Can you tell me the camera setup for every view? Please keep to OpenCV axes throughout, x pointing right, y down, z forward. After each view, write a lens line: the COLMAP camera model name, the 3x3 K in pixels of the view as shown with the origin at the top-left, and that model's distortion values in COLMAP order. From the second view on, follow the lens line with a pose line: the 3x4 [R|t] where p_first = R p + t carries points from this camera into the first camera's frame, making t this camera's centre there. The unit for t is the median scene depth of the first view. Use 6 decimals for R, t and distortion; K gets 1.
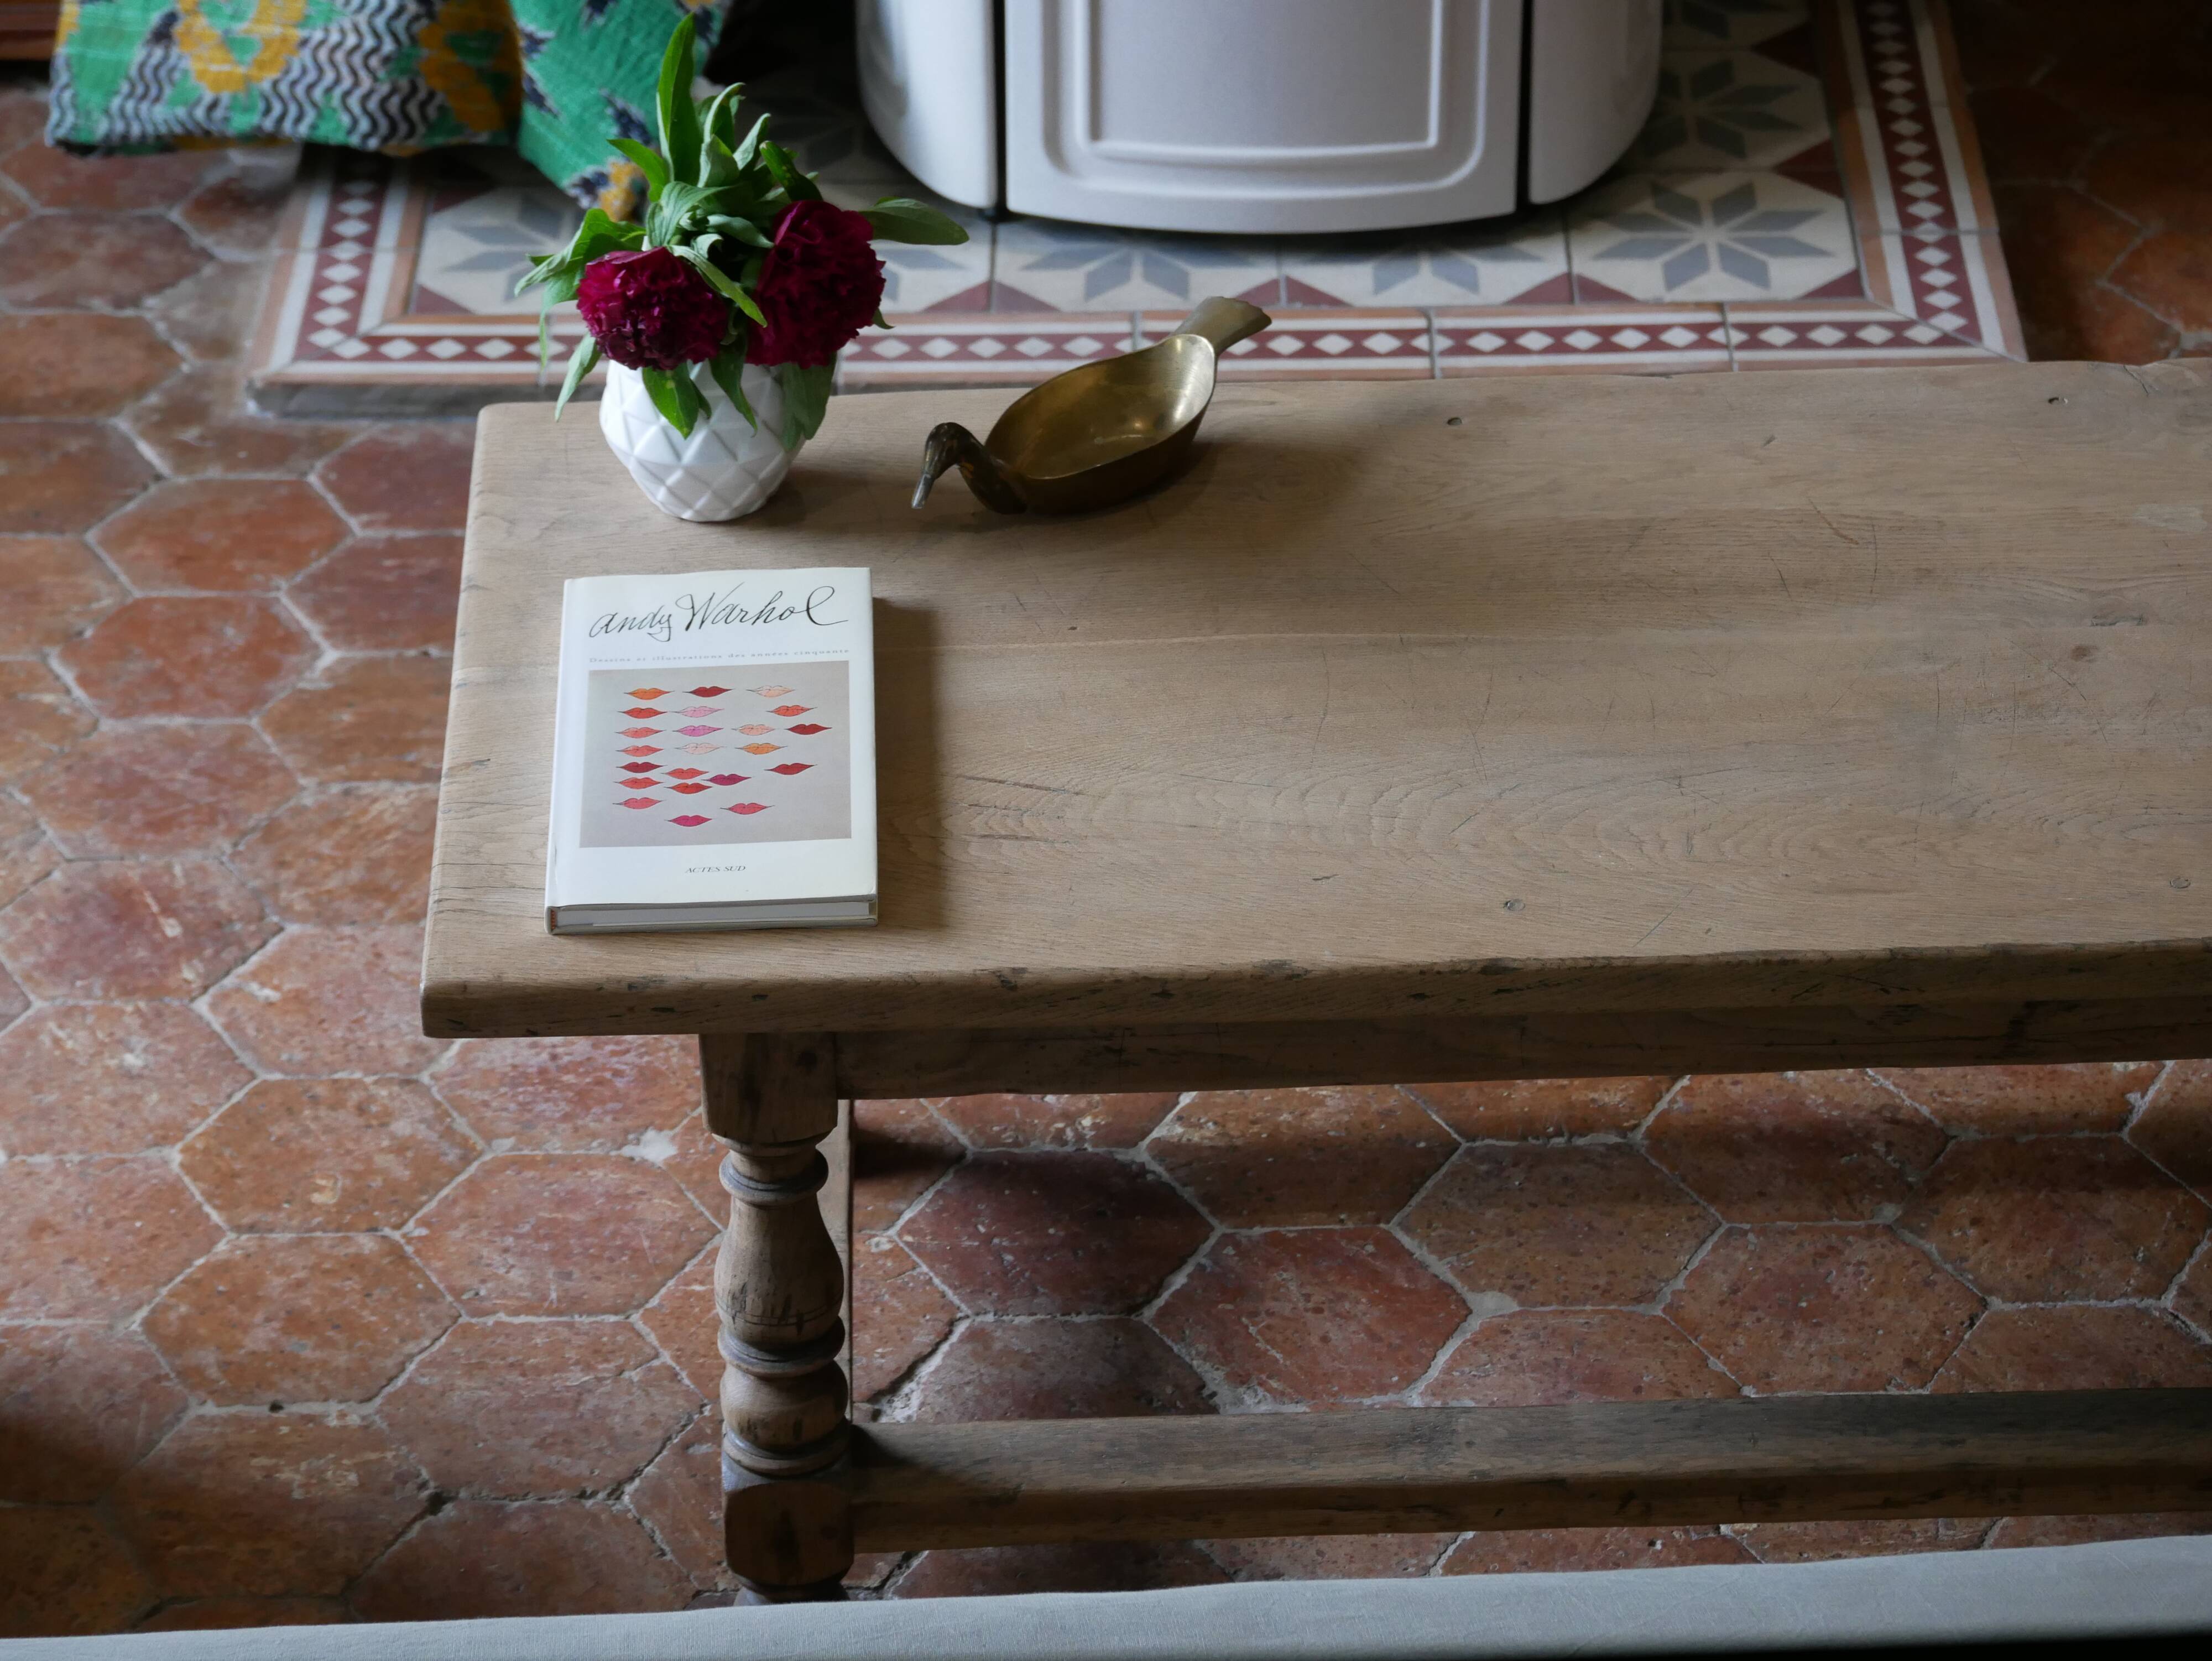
lens RADIAL K [[6467.9, 0, 1066.8], [0, 6467.9, 877.1], [0, 0, 1]] dist [0.045099, 0.000000]
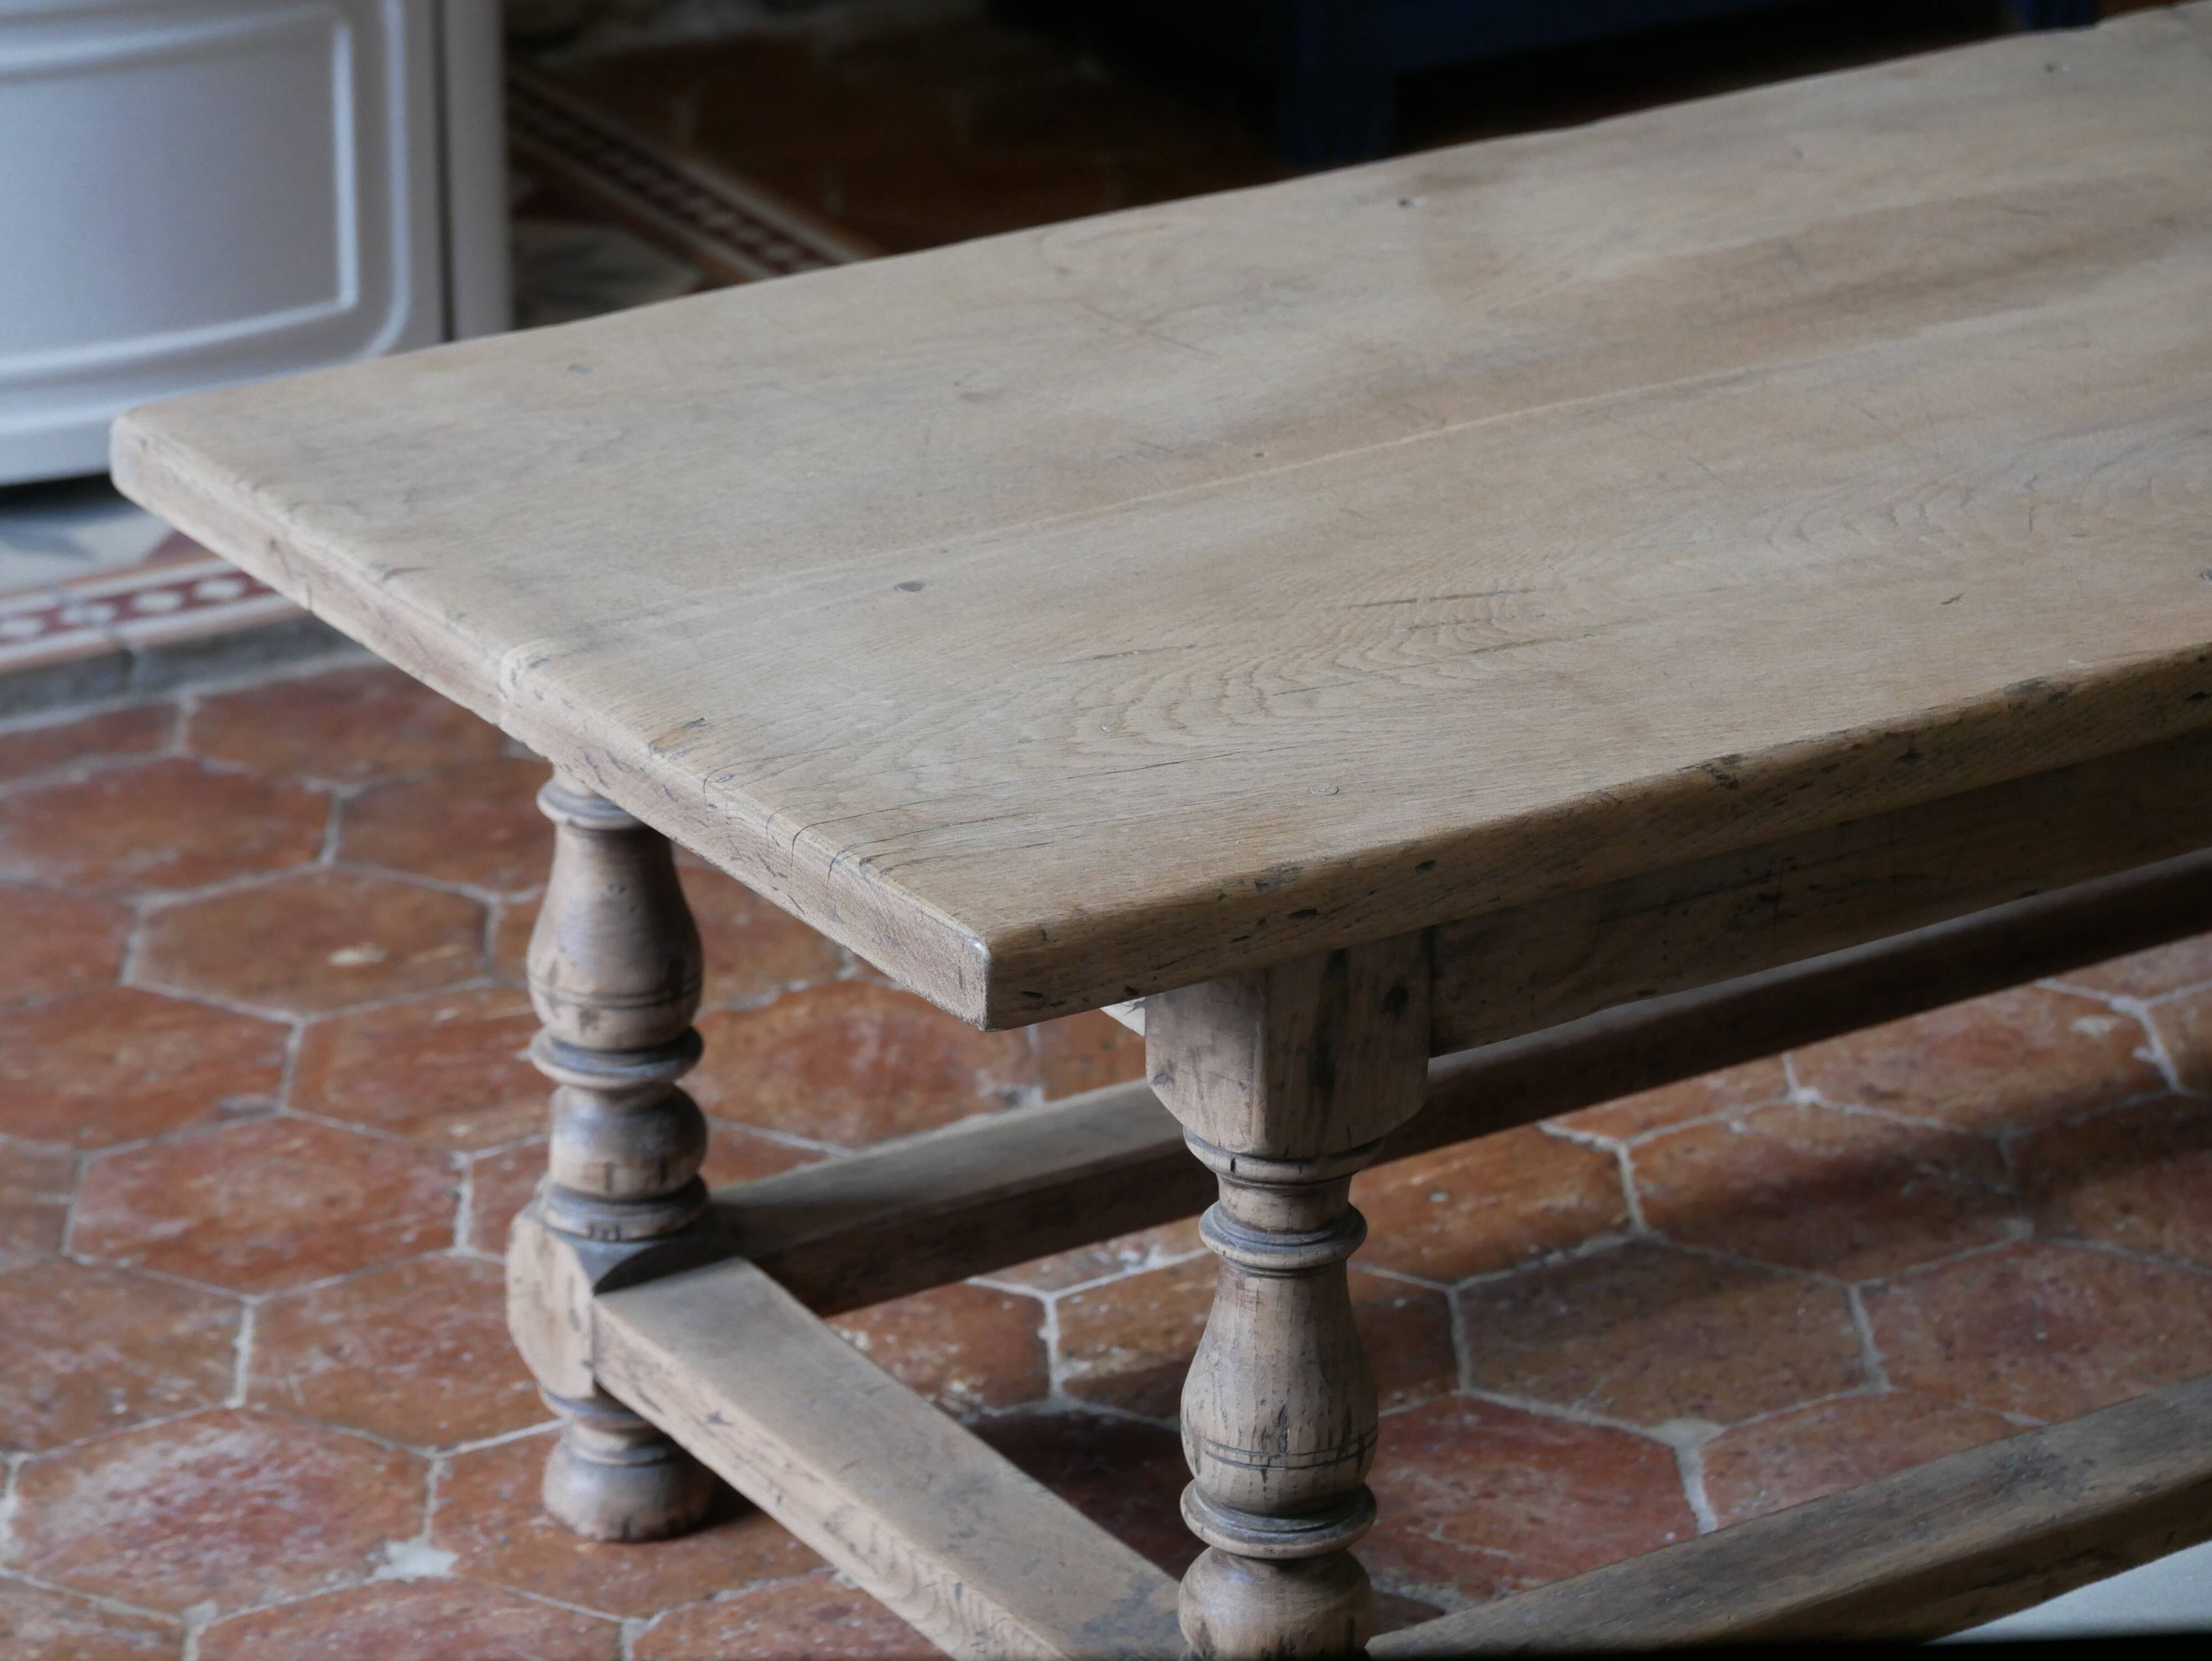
lens RADIAL K [[7438.7, 0, 1097.0], [0, 7438.7, 853.6], [0, 0, 1]] dist [0.046233, 0.000000]
pose [[0.851788, -0.182938, 0.490909, -0.376000], [0.267887, 0.957372, -0.108051, 0.075897], [-0.450216, 0.223545, 0.864484, 0.311191]]
